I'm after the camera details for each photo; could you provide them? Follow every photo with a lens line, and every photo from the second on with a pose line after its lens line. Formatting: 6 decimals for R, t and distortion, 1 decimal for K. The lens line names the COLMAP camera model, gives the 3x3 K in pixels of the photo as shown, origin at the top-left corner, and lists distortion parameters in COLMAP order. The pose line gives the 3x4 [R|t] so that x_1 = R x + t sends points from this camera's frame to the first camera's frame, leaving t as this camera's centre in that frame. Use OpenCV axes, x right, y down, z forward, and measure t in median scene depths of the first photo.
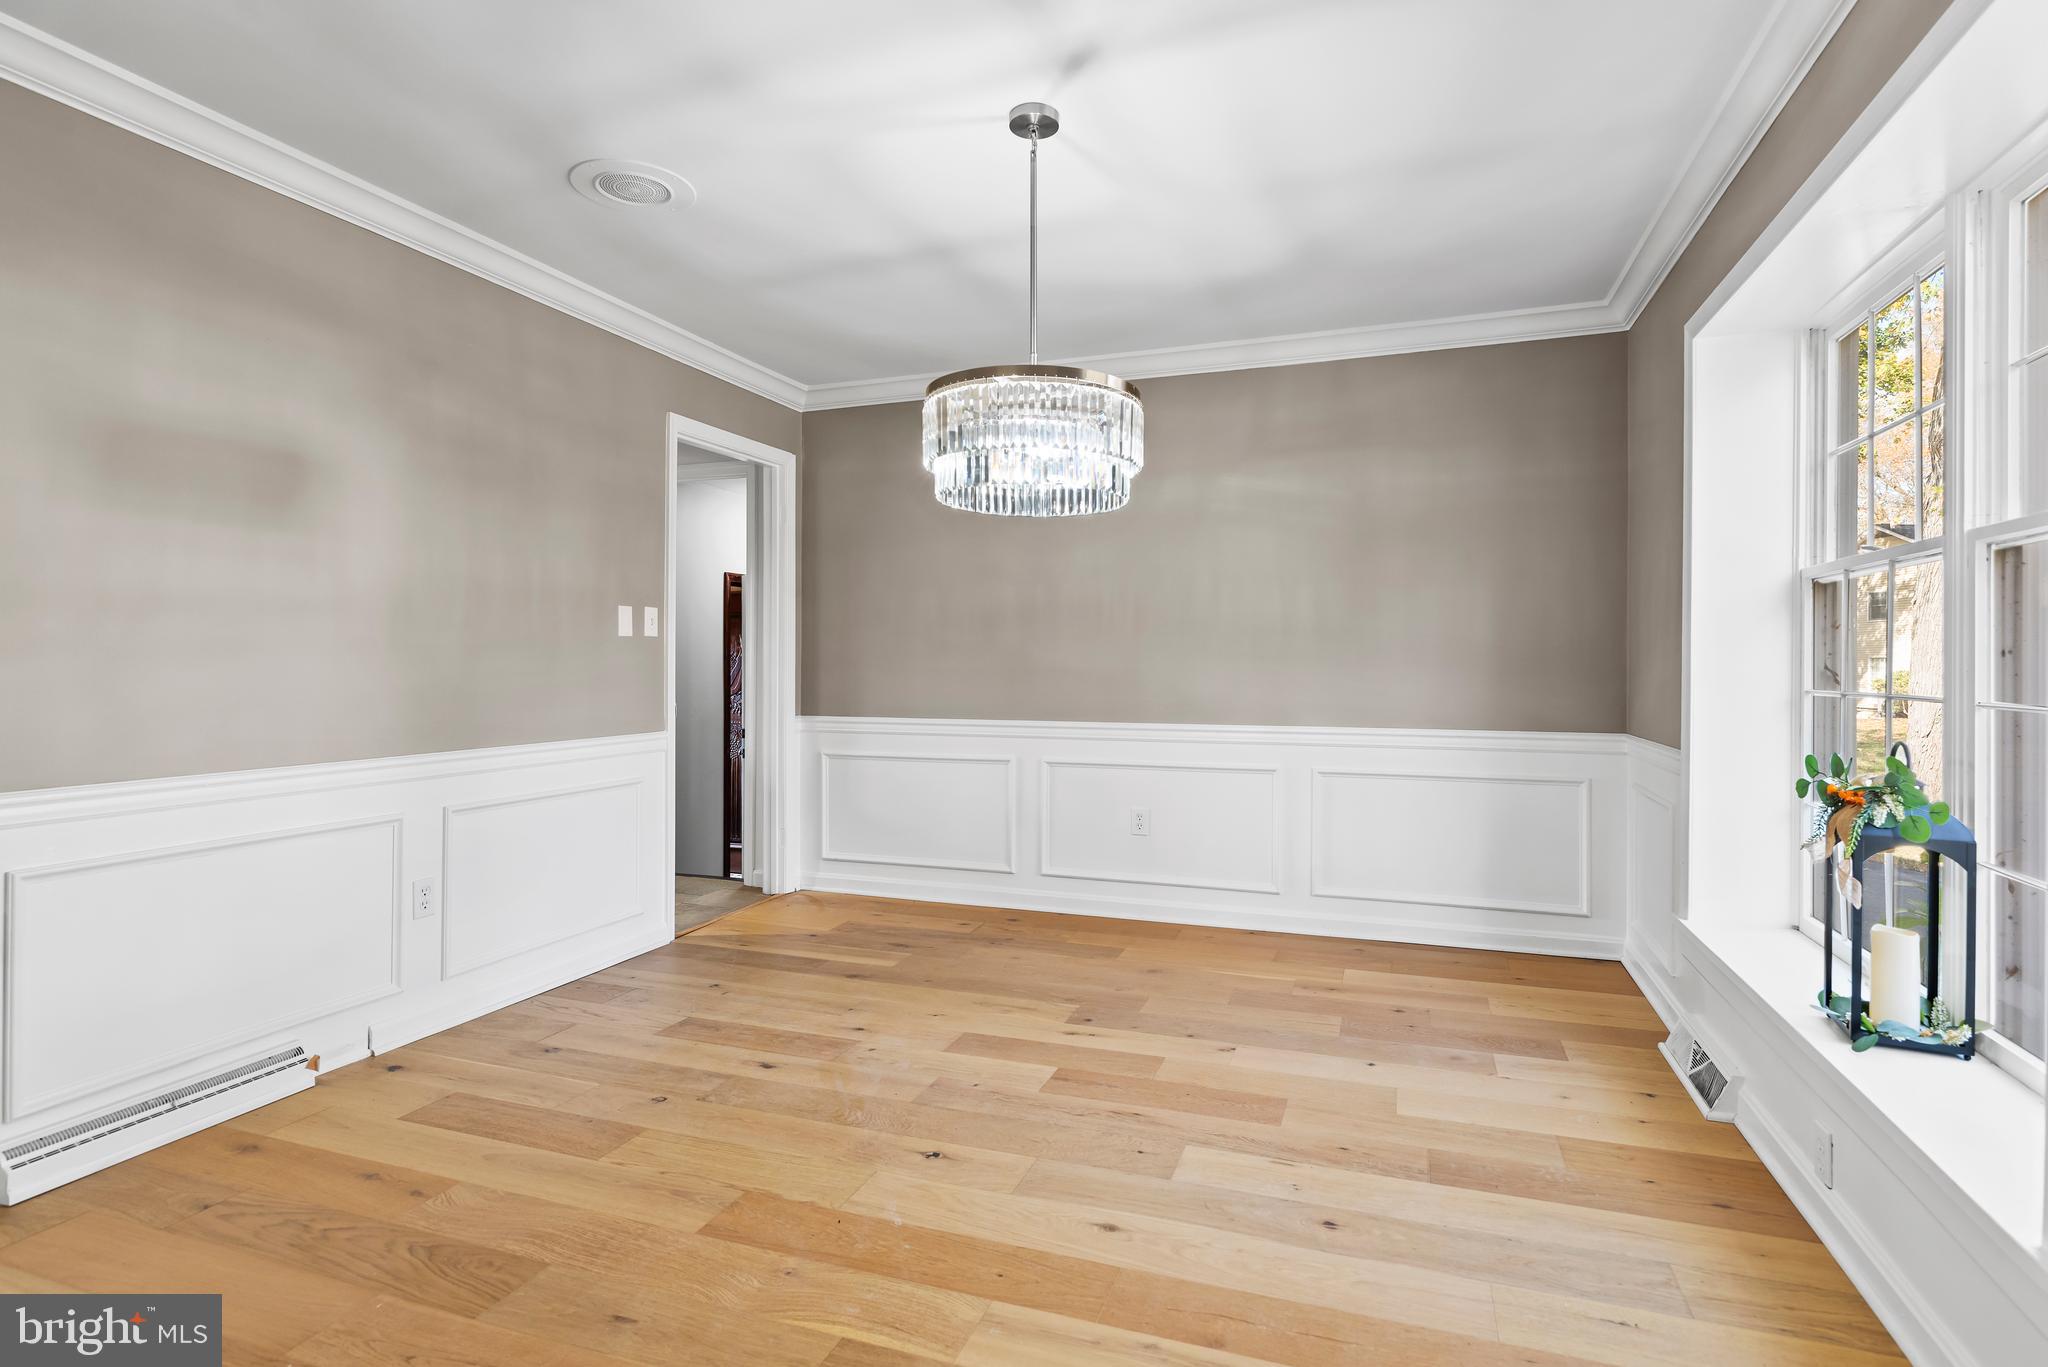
lens RADIAL K [[1009.3, 0, 1067.5], [0, 1009.3, 663.8], [0, 0, 1]] dist [0.004328, -0.000706]
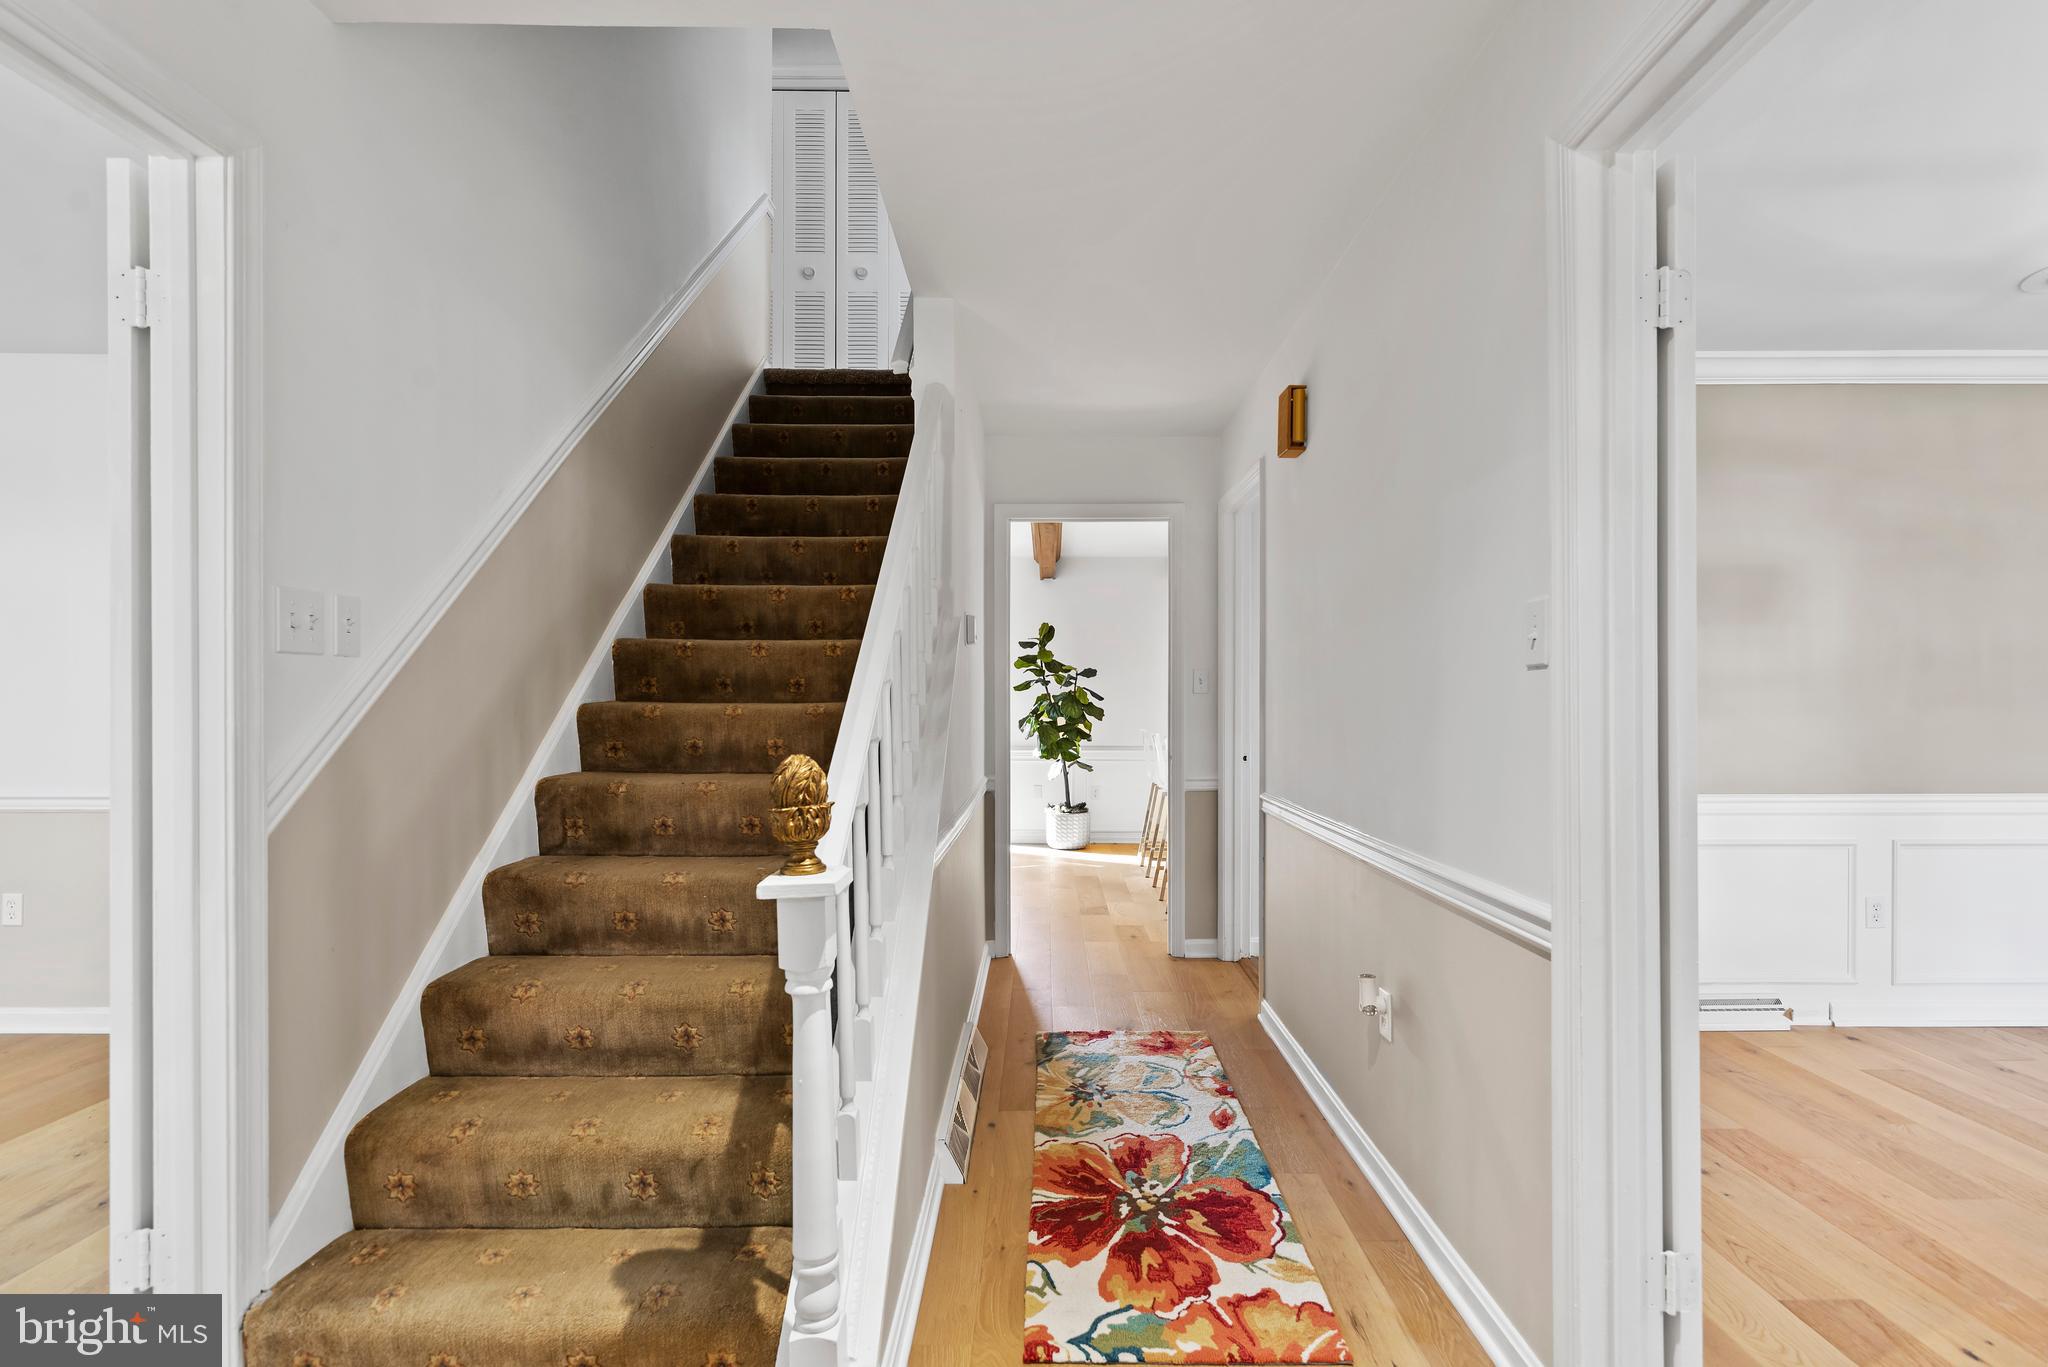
lens RADIAL K [[1009.3, 0, 1026.0], [0, 1009.3, 703.4], [0, 0, 1]] dist [0.004328, -0.000706]
pose [[0.321431, -0.007838, -0.946901, 0.224755], [0.000078, 0.999966, -0.008251, -0.012018], [0.946933, 0.002578, 0.321420, -0.424529]]
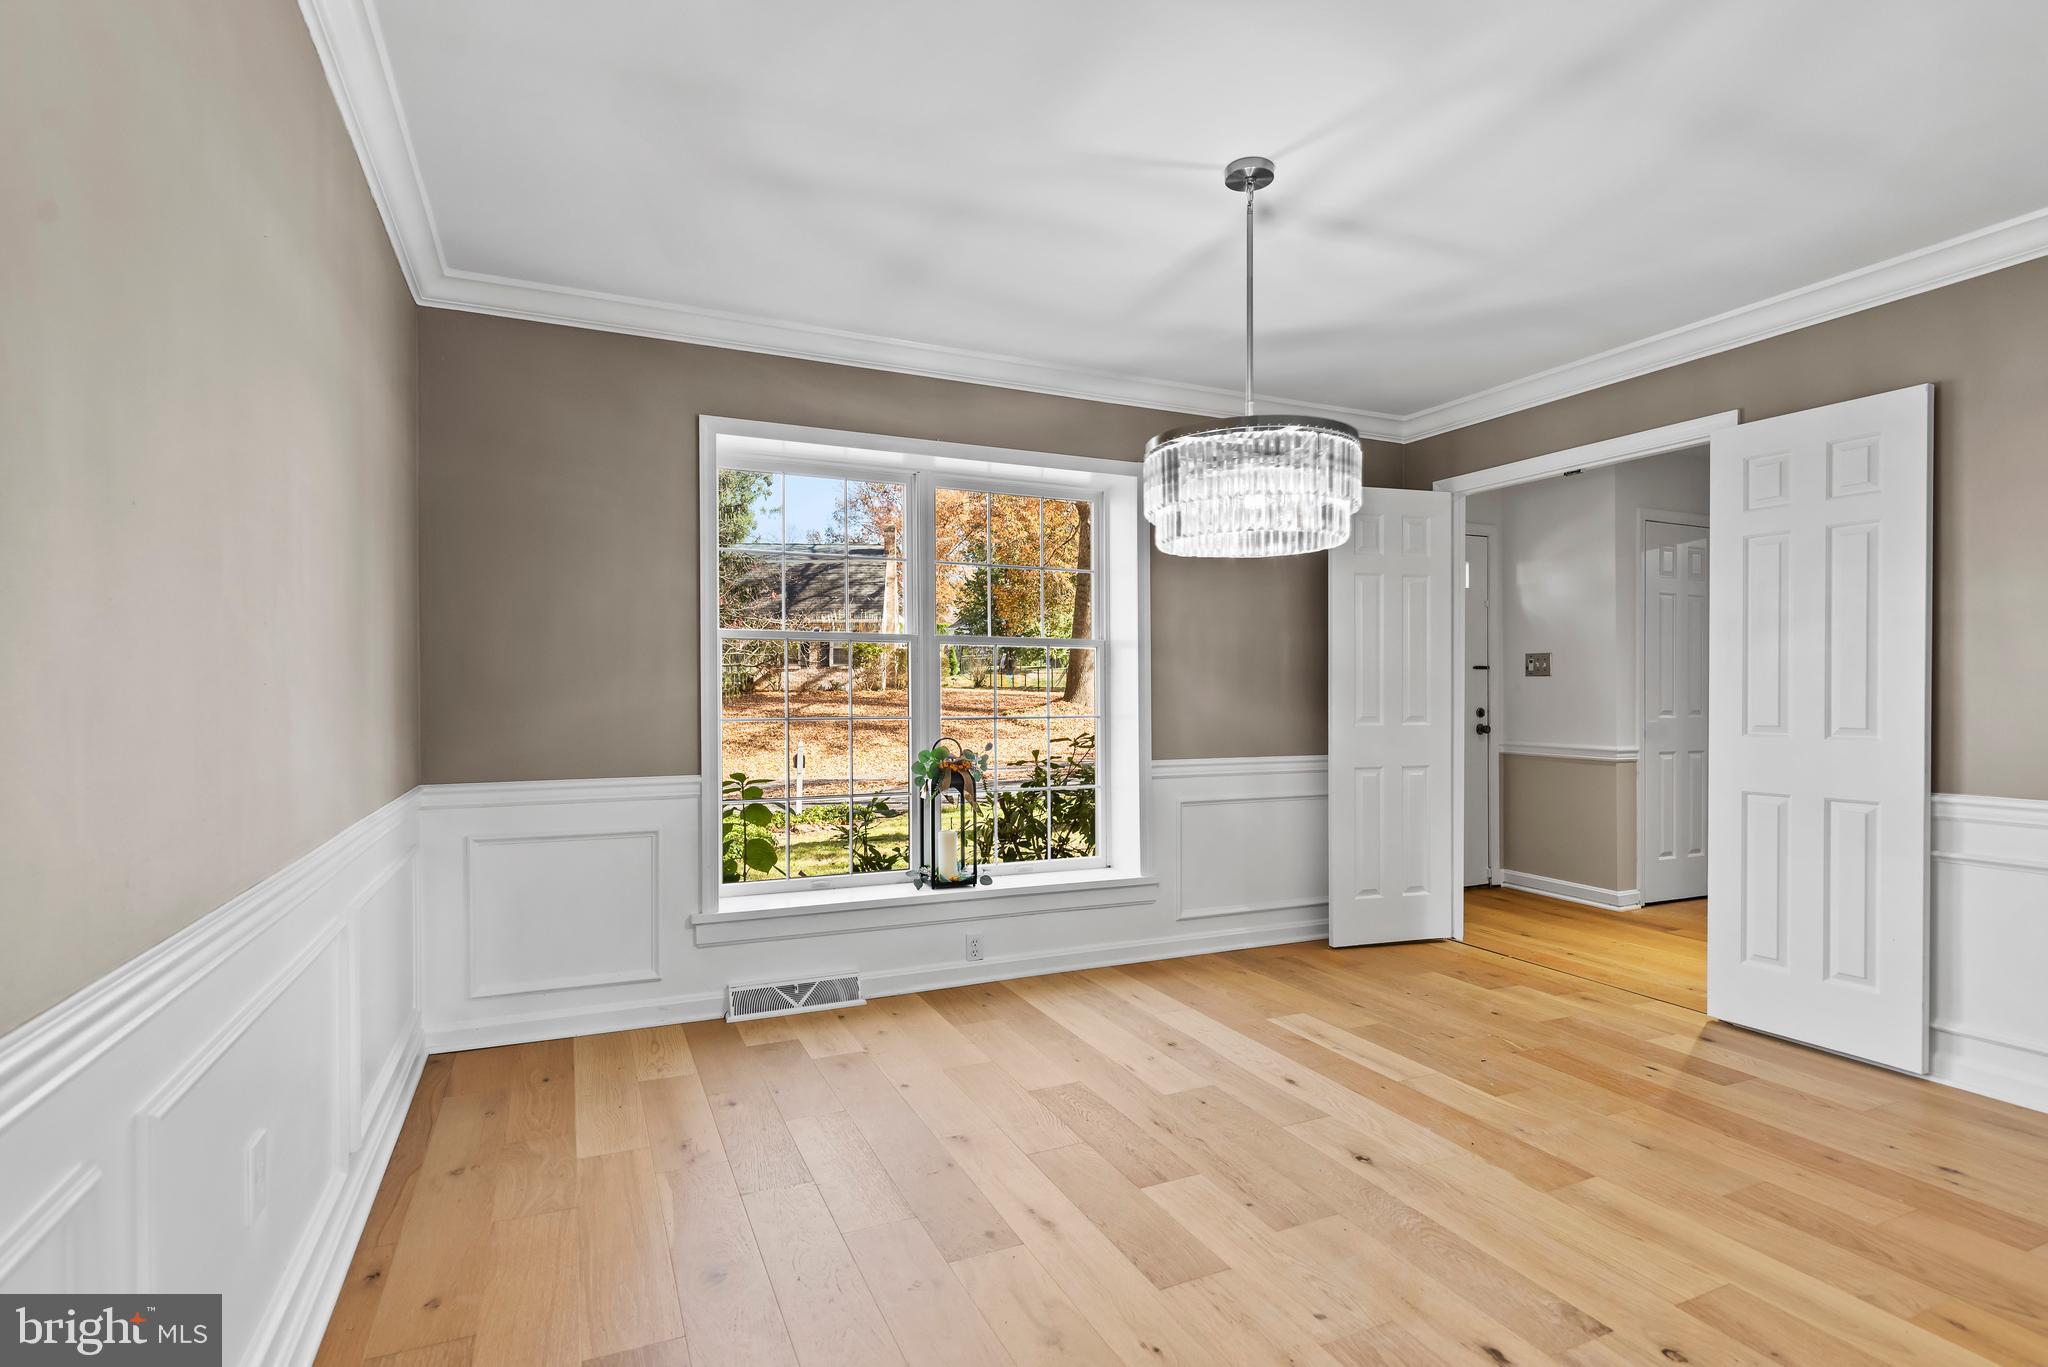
lens RADIAL K [[1009.3, 0, 1031.4], [0, 1009.3, 703.8], [0, 0, 1]] dist [0.004328, -0.000706]
pose [[-0.684912, -0.007167, 0.728591, -0.609836], [0.002331, 0.999925, 0.012027, -0.011230], [-0.728622, 0.009936, -0.684844, 1.802981]]
